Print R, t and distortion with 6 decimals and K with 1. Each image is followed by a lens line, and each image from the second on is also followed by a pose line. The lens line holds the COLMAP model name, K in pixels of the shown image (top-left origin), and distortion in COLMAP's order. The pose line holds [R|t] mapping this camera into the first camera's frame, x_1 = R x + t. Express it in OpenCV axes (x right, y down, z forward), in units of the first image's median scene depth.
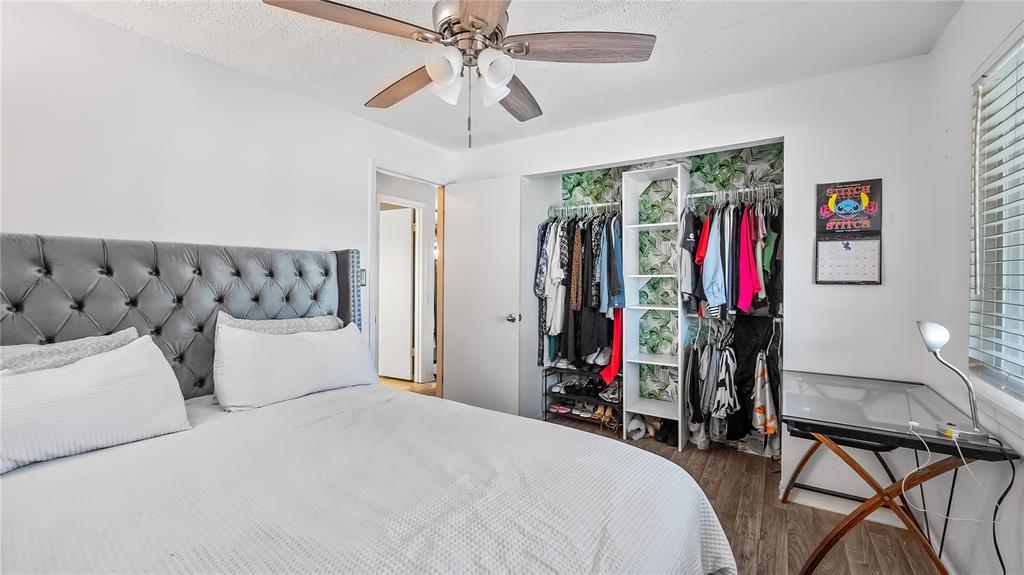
lens RADIAL K [[414.2, 0, 512.0], [0, 414.2, 287.5], [0, 0, 1]] dist [0.000451, 0.000094]
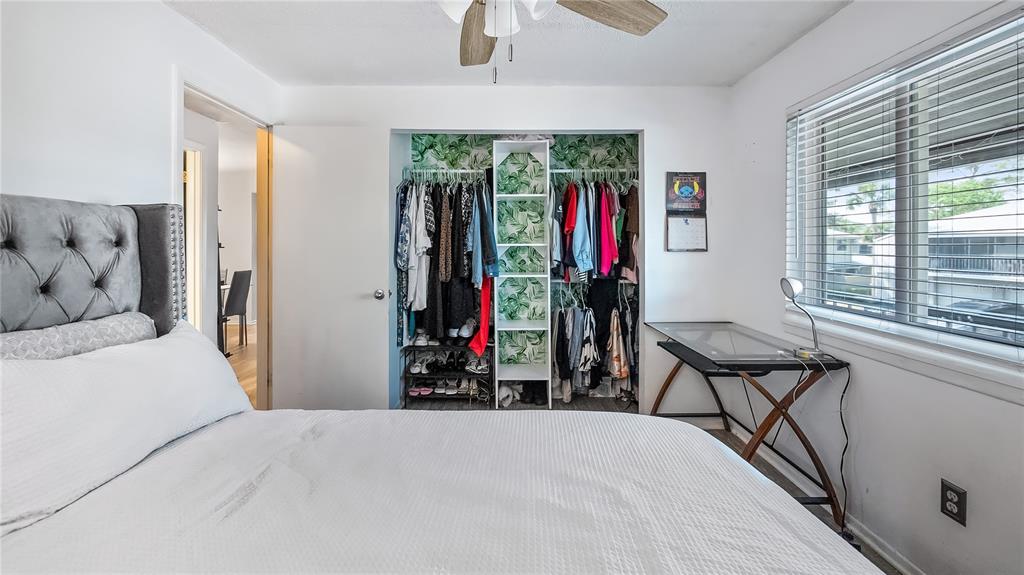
lens RADIAL K [[409.1, 0, 511.7], [0, 409.1, 253.3], [0, 0, 1]] dist [-0.001433, -0.000036]
pose [[0.837686, -0.013271, 0.545991, -0.228408], [0.015703, 0.999877, 0.000210, -0.006910], [-0.545926, 0.008398, 0.837791, 0.151556]]
